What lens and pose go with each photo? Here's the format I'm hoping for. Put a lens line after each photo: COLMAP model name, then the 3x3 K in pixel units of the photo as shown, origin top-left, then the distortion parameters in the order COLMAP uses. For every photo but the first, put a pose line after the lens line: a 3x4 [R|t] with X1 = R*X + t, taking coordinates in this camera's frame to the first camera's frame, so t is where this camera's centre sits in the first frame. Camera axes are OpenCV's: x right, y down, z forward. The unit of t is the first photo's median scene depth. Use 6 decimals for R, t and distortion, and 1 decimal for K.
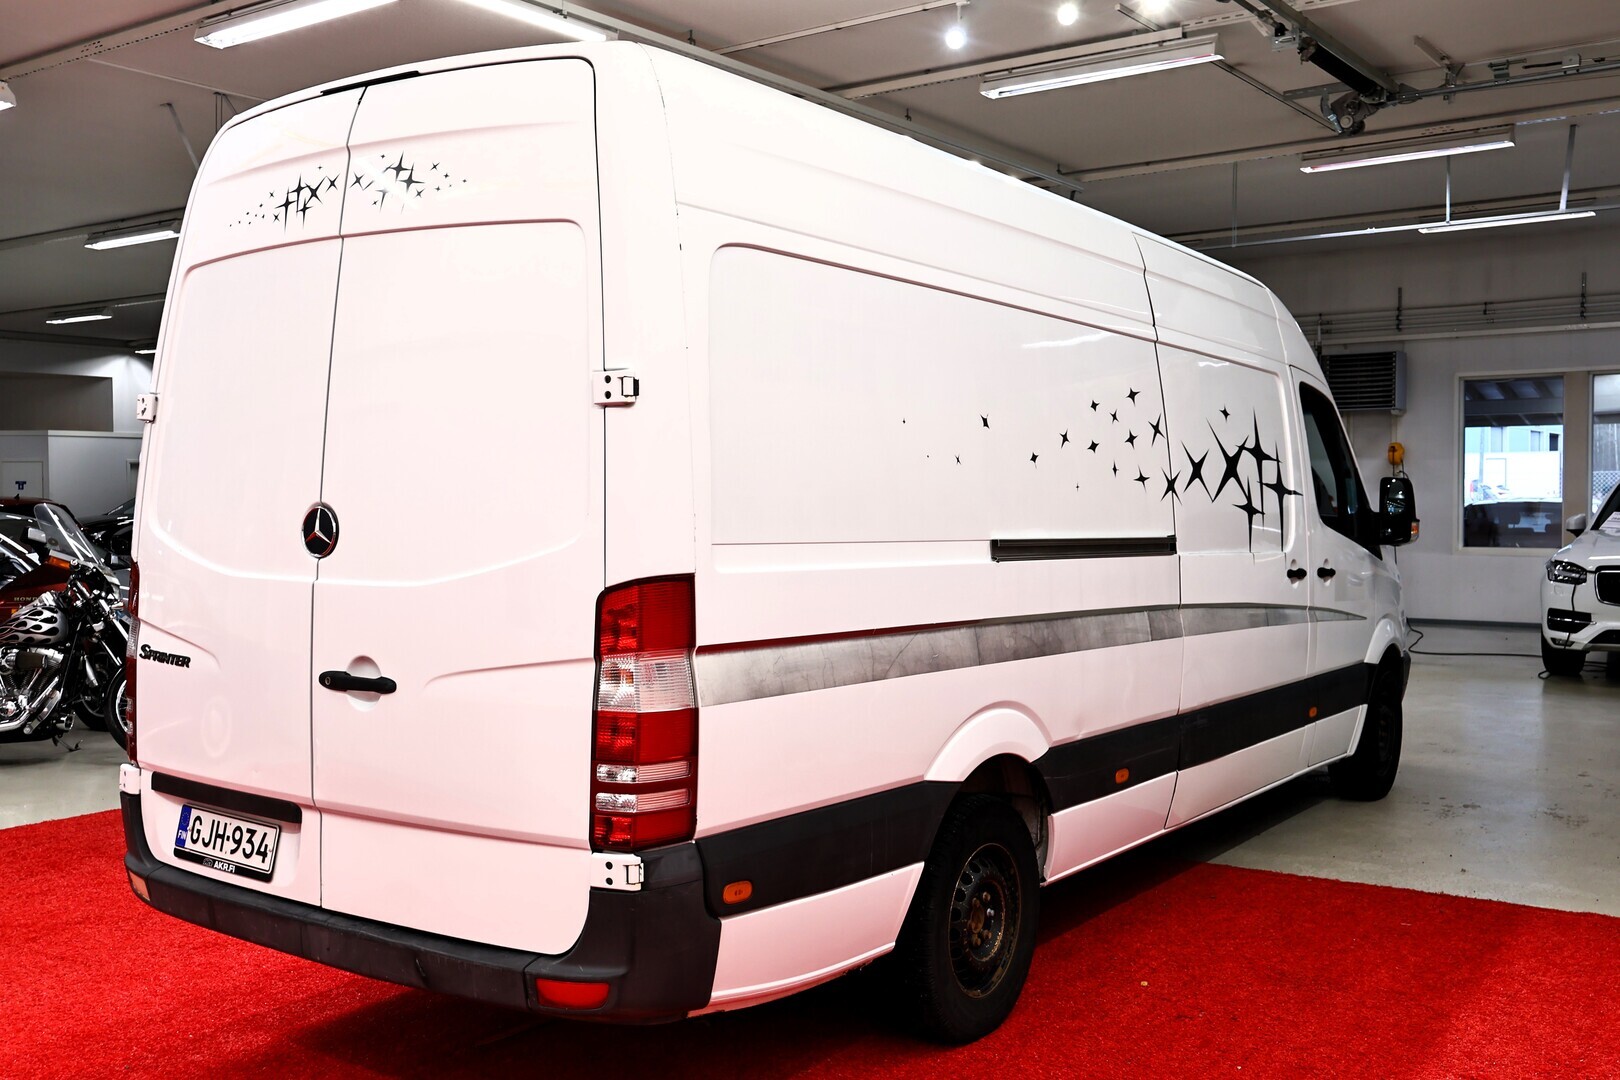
lens RADIAL K [[1603.5, 0, 810.0], [0, 1603.5, 540.0], [0, 0, 1]] dist [0.024589, 0.001544]
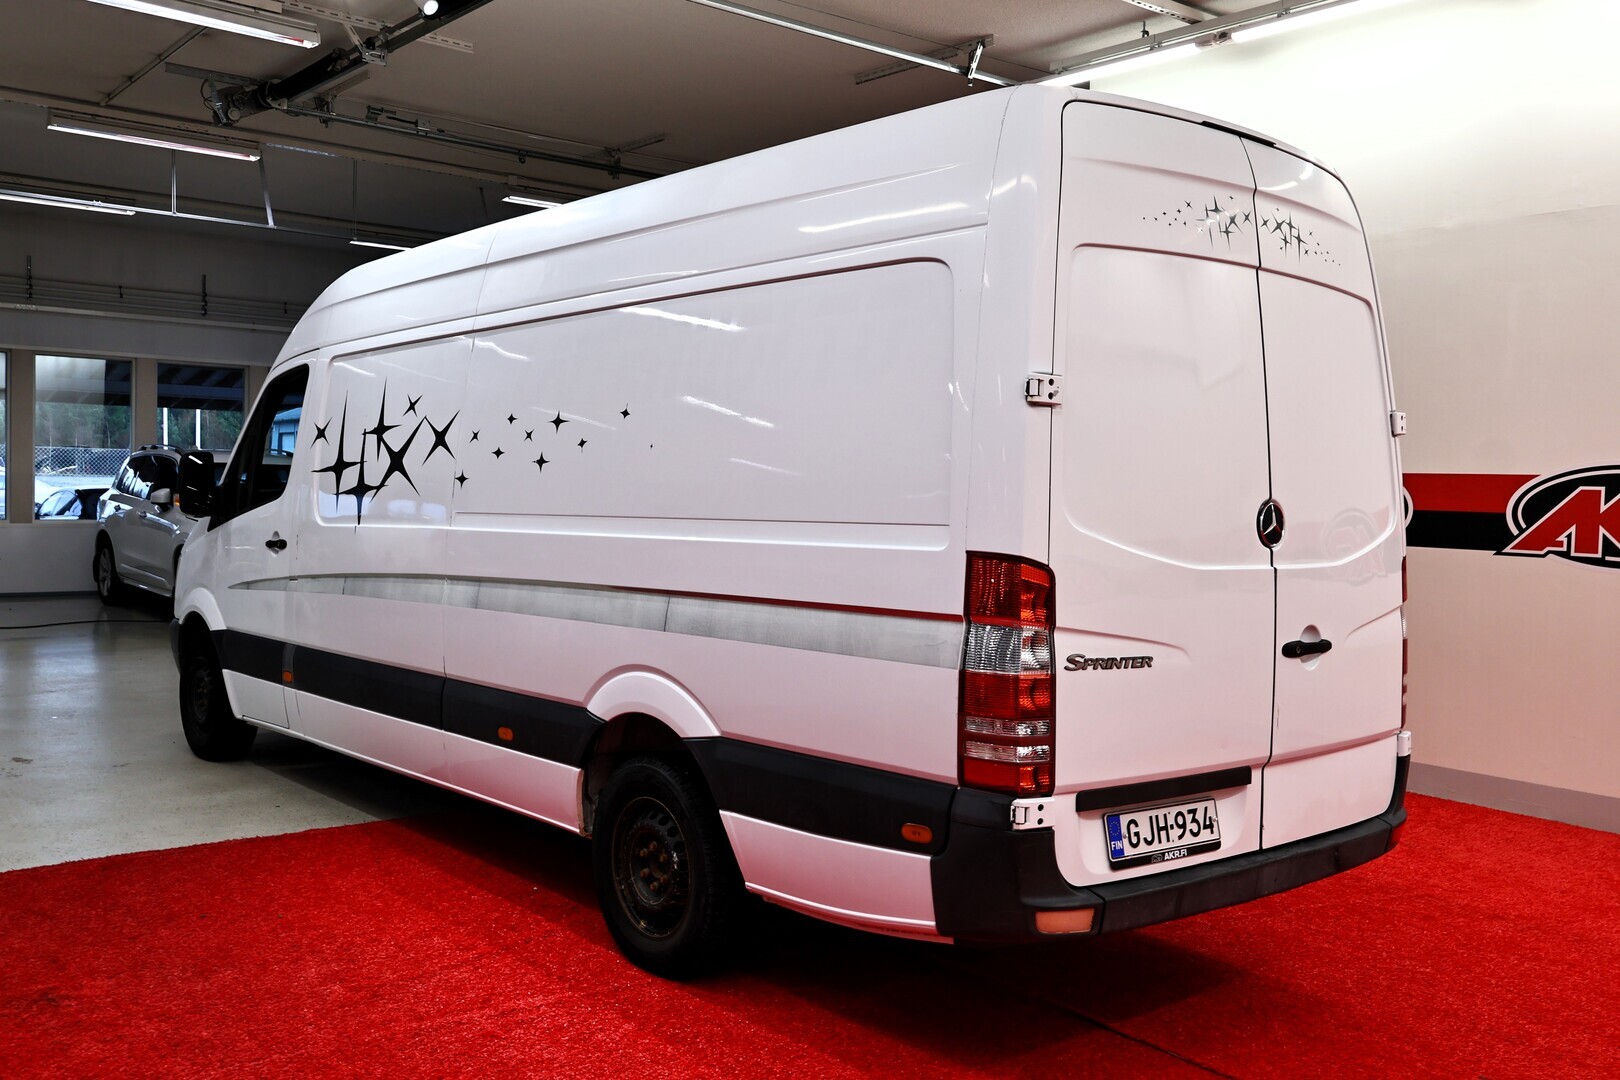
lens RADIAL K [[1526.2, 0, 810.0], [0, 1526.2, 540.0], [0, 0, 1]] dist [0.014108, 0.023719]
pose [[0.210259, -0.030878, 0.977158, -1.340900], [0.006883, 0.999523, 0.030104, -0.027333], [-0.977622, 0.000396, 0.210371, 1.011882]]
